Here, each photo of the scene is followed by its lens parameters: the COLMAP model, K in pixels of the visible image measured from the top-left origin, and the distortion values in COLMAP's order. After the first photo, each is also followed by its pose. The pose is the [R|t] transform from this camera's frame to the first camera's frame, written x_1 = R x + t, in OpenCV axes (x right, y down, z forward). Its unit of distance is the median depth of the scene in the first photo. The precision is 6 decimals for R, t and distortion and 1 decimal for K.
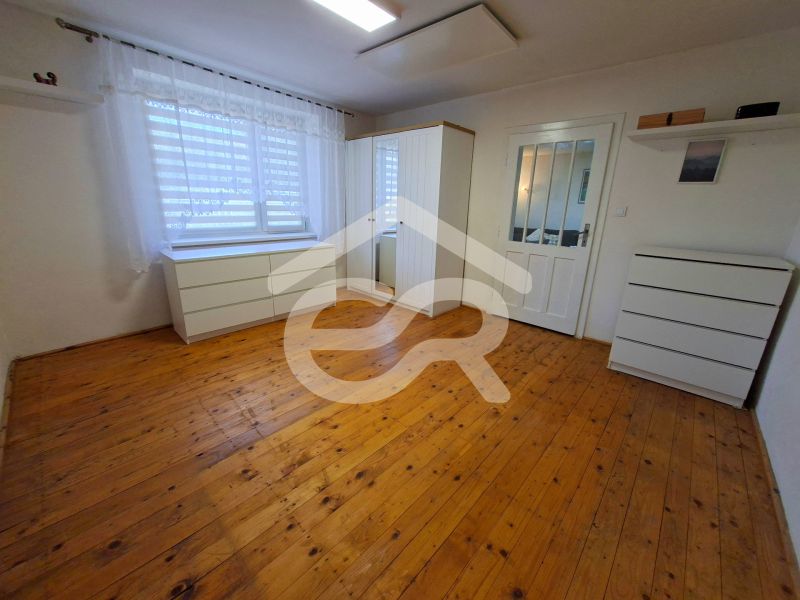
lens RADIAL K [[315.6, 0, 406.4], [0, 315.6, 295.9], [0, 0, 1]] dist [-0.000629, 0.000572]
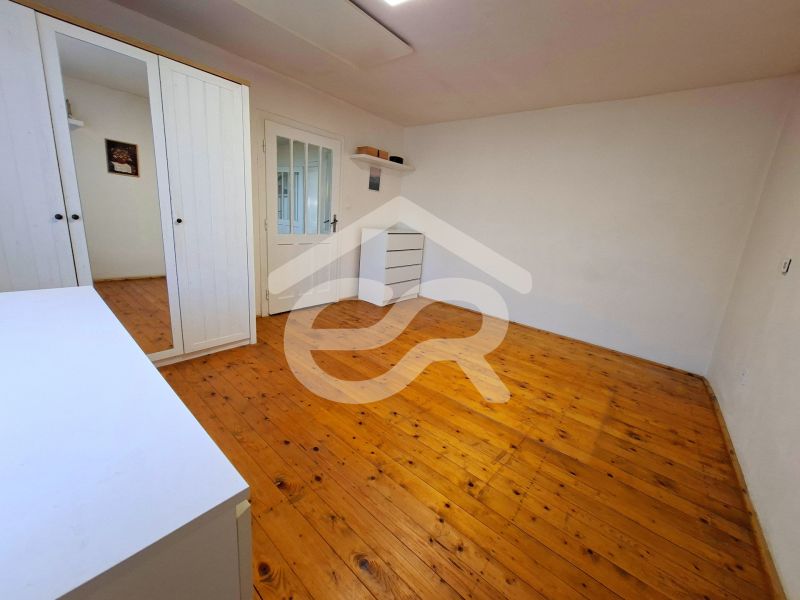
lens RADIAL K [[315.6, 0, 403.8], [0, 315.6, 295.4], [0, 0, 1]] dist [-0.000629, 0.000572]
pose [[-0.049764, -0.281982, 0.958128, -1.176750], [0.207299, 0.935510, 0.286092, -0.343046], [-0.977011, 0.212856, 0.011900, 1.150285]]
